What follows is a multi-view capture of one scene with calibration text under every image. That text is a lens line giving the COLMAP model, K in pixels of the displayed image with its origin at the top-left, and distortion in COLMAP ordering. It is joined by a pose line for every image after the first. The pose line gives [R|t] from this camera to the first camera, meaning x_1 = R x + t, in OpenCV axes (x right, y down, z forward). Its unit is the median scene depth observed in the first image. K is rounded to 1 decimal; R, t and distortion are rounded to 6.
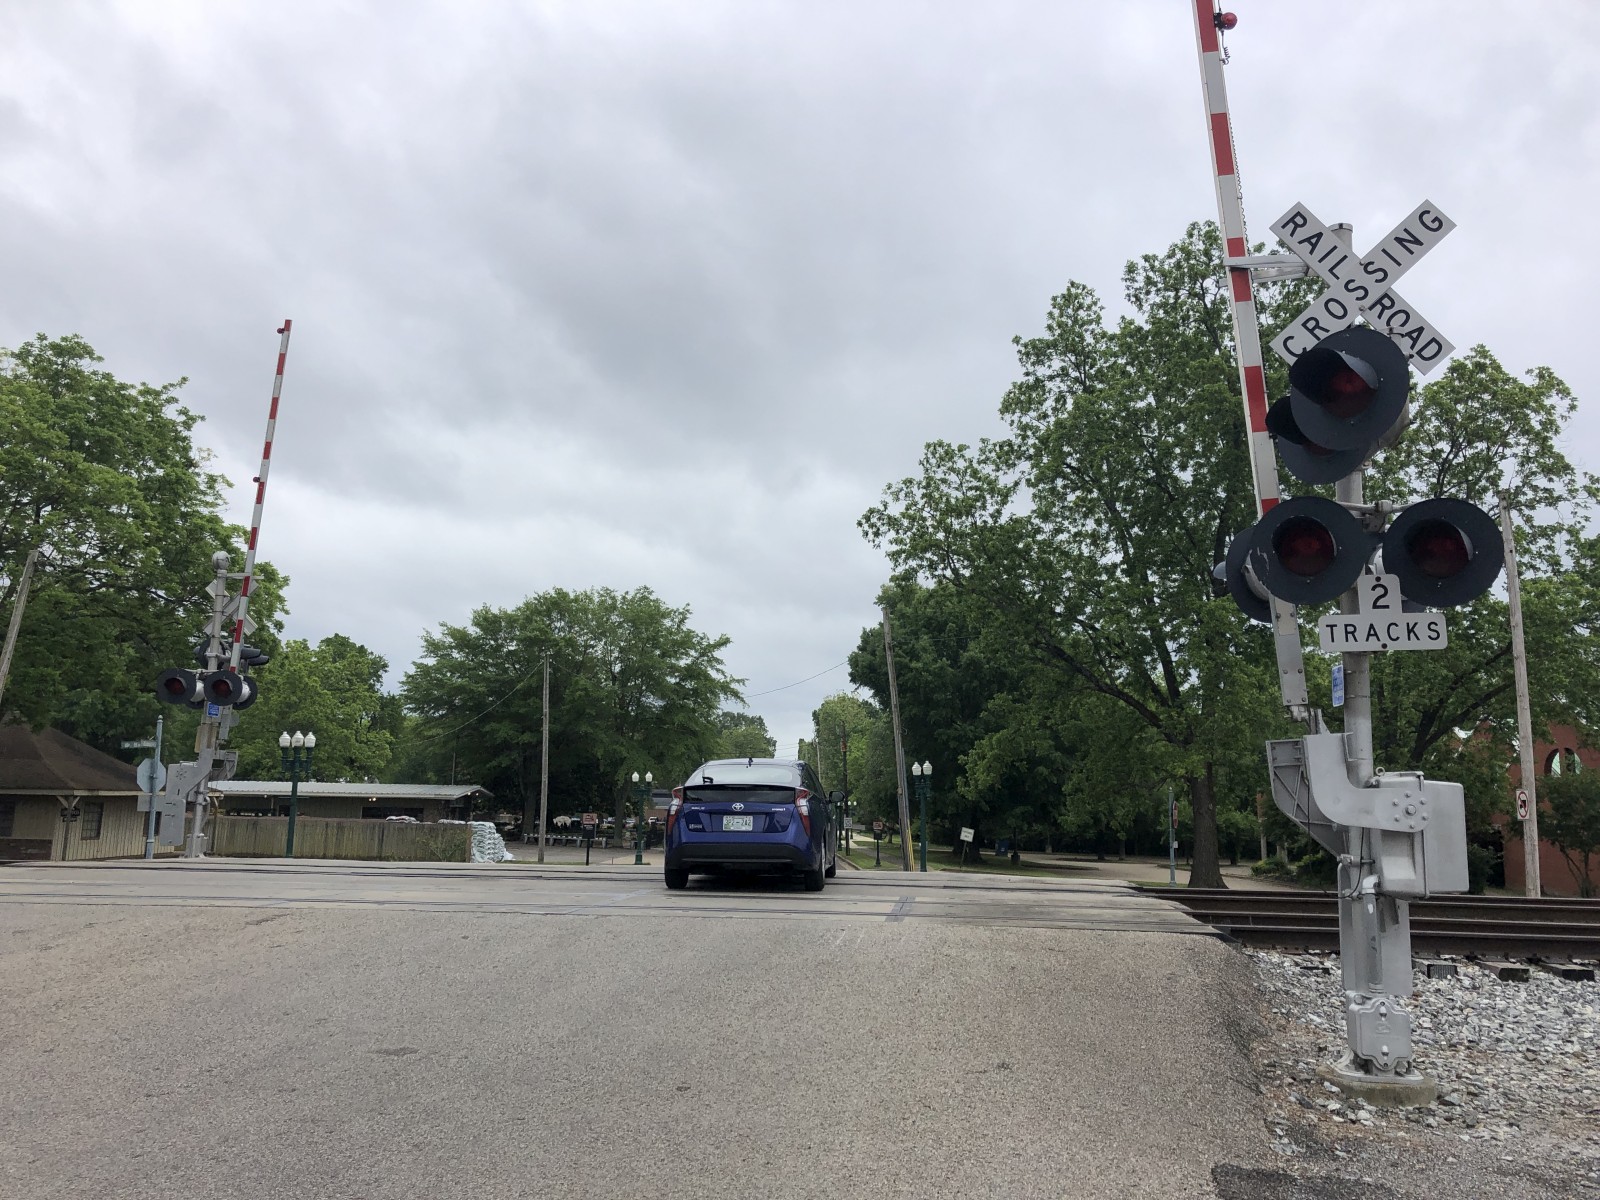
lens RADIAL K [[1316.3, 0, 802.3], [0, 1316.3, 581.6], [0, 0, 1]] dist [0.049252, -0.034521]
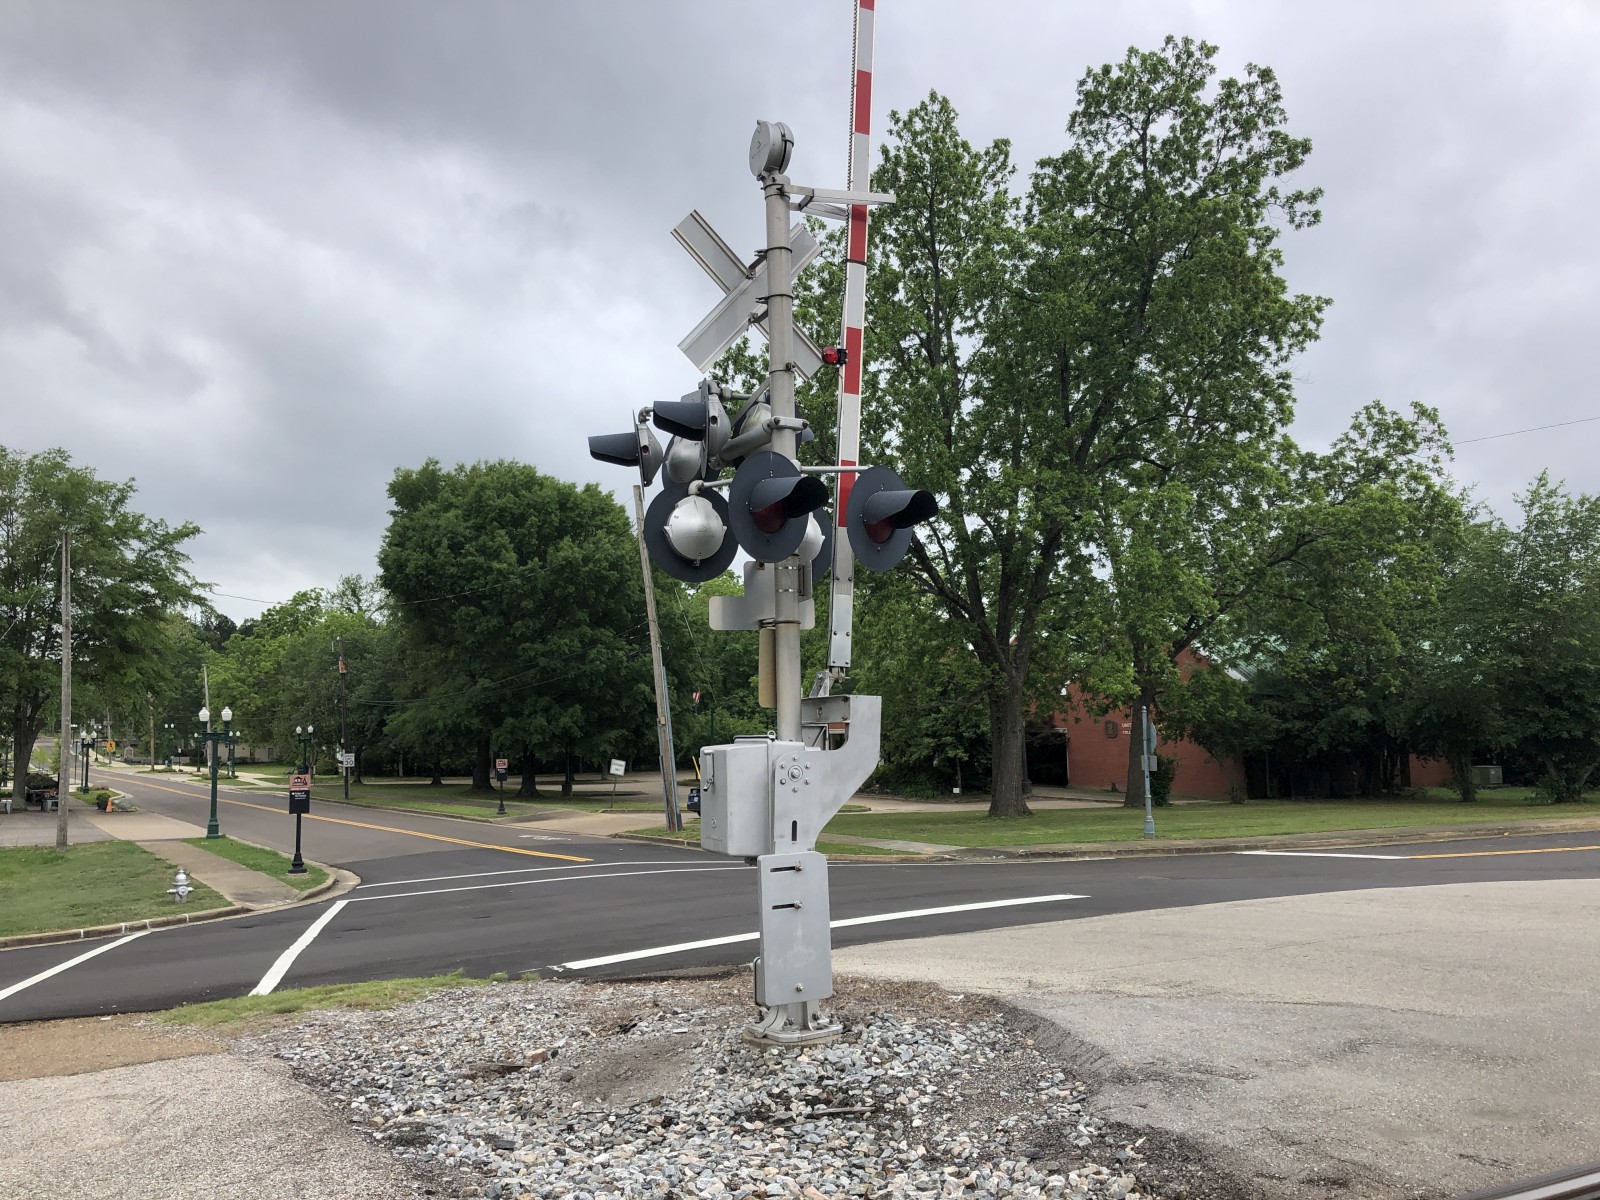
lens RADIAL K [[1302.5, 0, 799.0], [0, 1302.5, 589.3], [0, 0, 1]] dist [0.138608, -0.241791]
pose [[0.863374, 0.013035, 0.504397, -0.196198], [-0.048311, 0.997209, 0.056923, 0.026556], [-0.502247, -0.073514, 0.861594, 0.236937]]
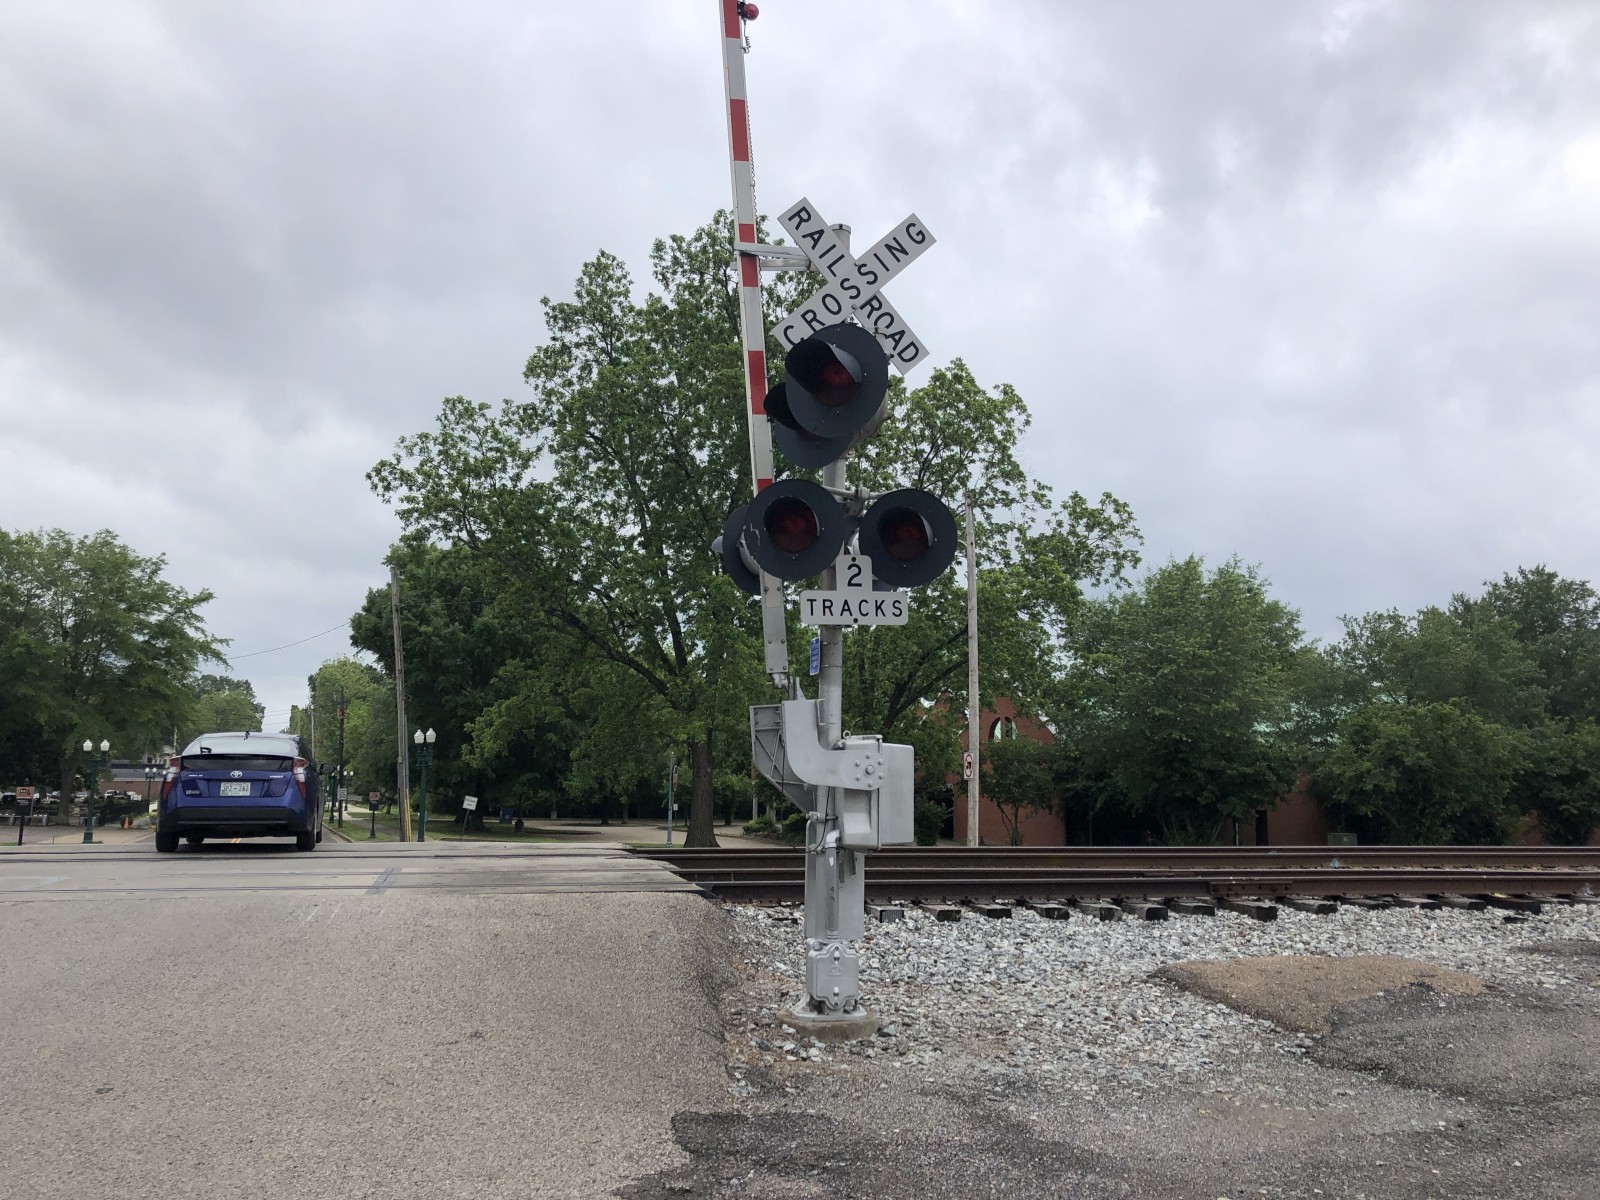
lens RADIAL K [[1302.5, 0, 799.0], [0, 1302.5, 589.3], [0, 0, 1]] dist [0.138608, -0.241791]
pose [[0.936712, 0.041798, 0.347597, 0.007761], [-0.051848, 0.998461, 0.019658, 0.001540], [-0.346241, -0.036436, 0.937438, 0.004801]]
